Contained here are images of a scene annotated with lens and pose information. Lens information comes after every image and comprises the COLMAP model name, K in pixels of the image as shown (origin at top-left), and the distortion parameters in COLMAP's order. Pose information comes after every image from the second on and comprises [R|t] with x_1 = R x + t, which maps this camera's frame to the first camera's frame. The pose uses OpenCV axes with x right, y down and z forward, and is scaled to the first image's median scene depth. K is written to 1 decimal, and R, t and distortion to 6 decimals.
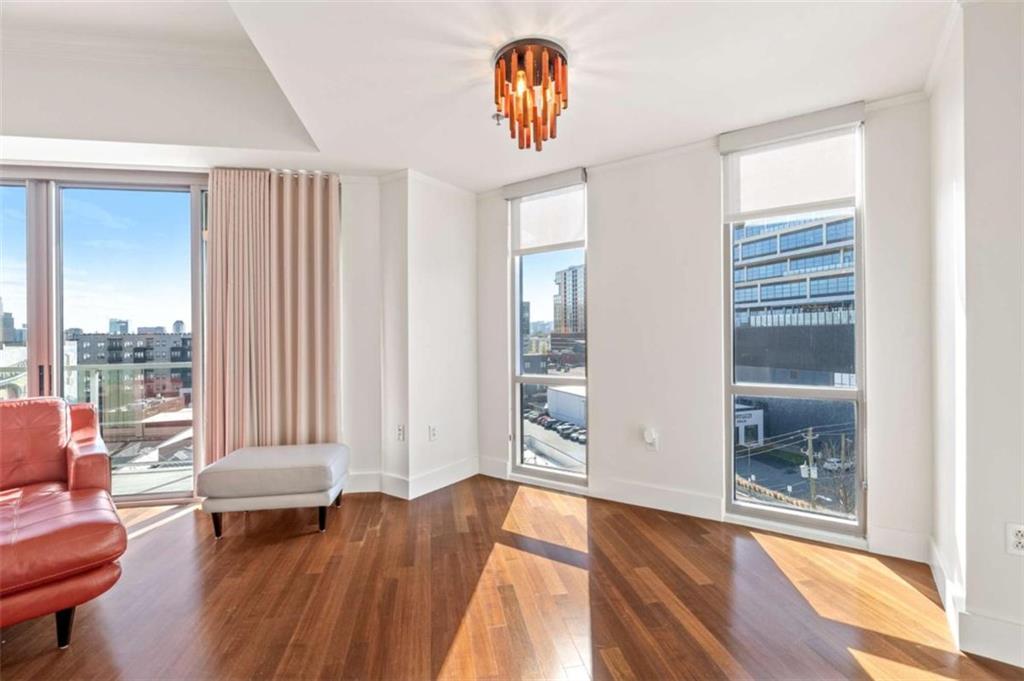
lens RADIAL K [[469.1, 0, 518.2], [0, 469.1, 339.3], [0, 0, 1]] dist [-0.017119, 0.004345]
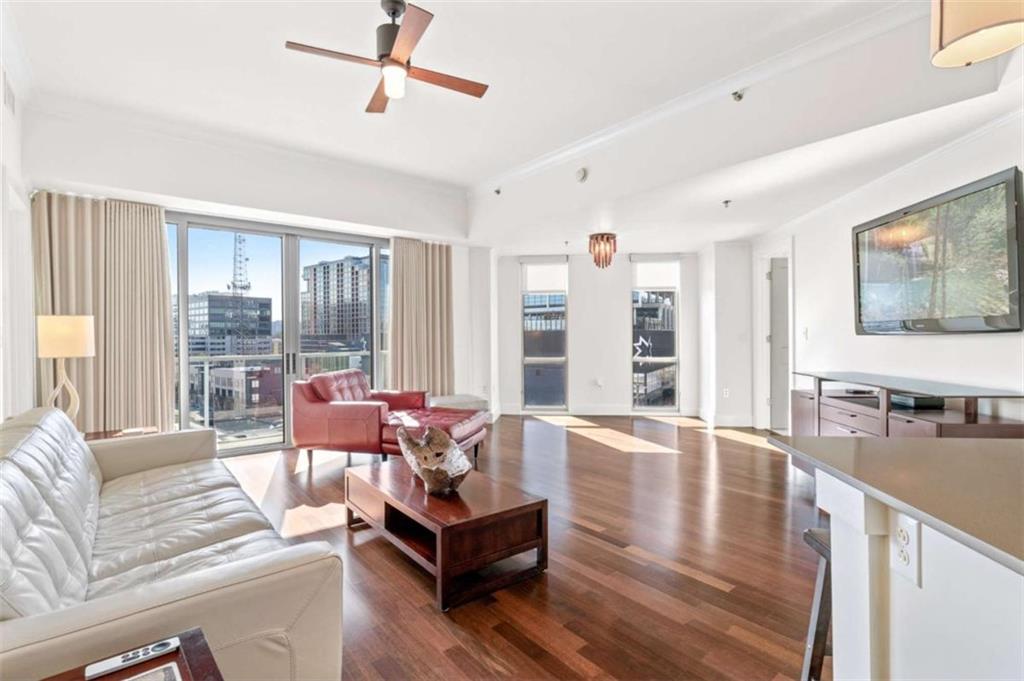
lens RADIAL K [[477.3, 0, 522.0], [0, 477.3, 338.4], [0, 0, 1]] dist [-0.016141, 0.000313]
pose [[0.870588, 0.008389, 0.491942, -1.068032], [-0.004967, 0.999954, -0.008262, 0.015806], [-0.491988, 0.004749, 0.870589, -0.728575]]
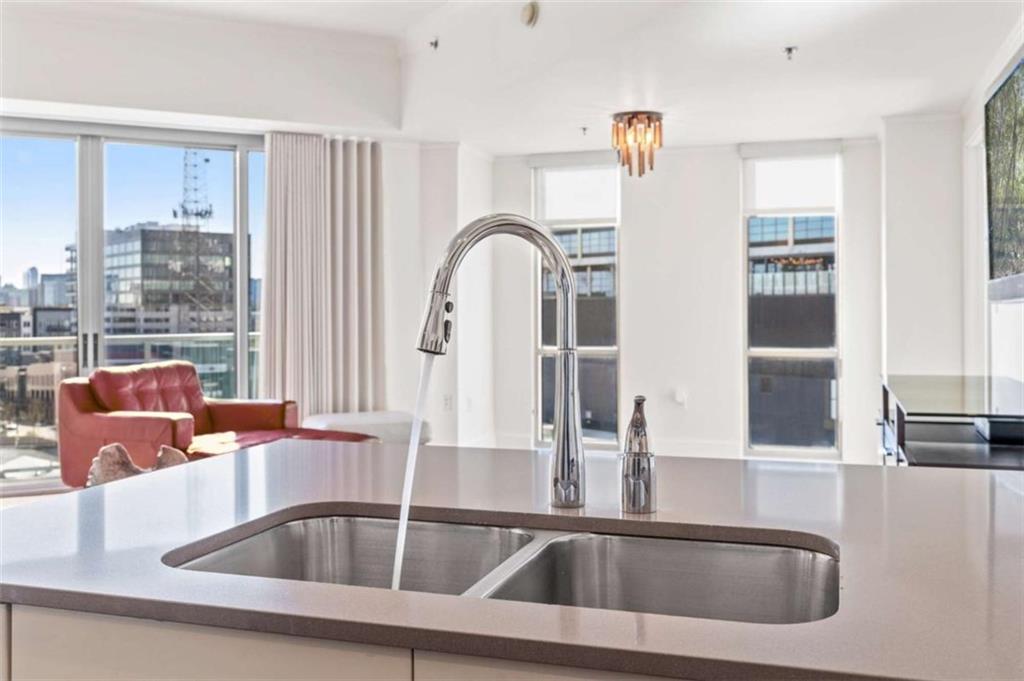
lens RADIAL K [[994.4, 0, 532.5], [0, 994.4, 302.6], [0, 0, 1]] dist [-0.000273, 0.000000]
pose [[0.954225, 0.012729, 0.298817, -0.727509], [-0.008424, 0.999841, -0.015689, 0.017419], [-0.298970, 0.012453, 0.954181, -1.110718]]
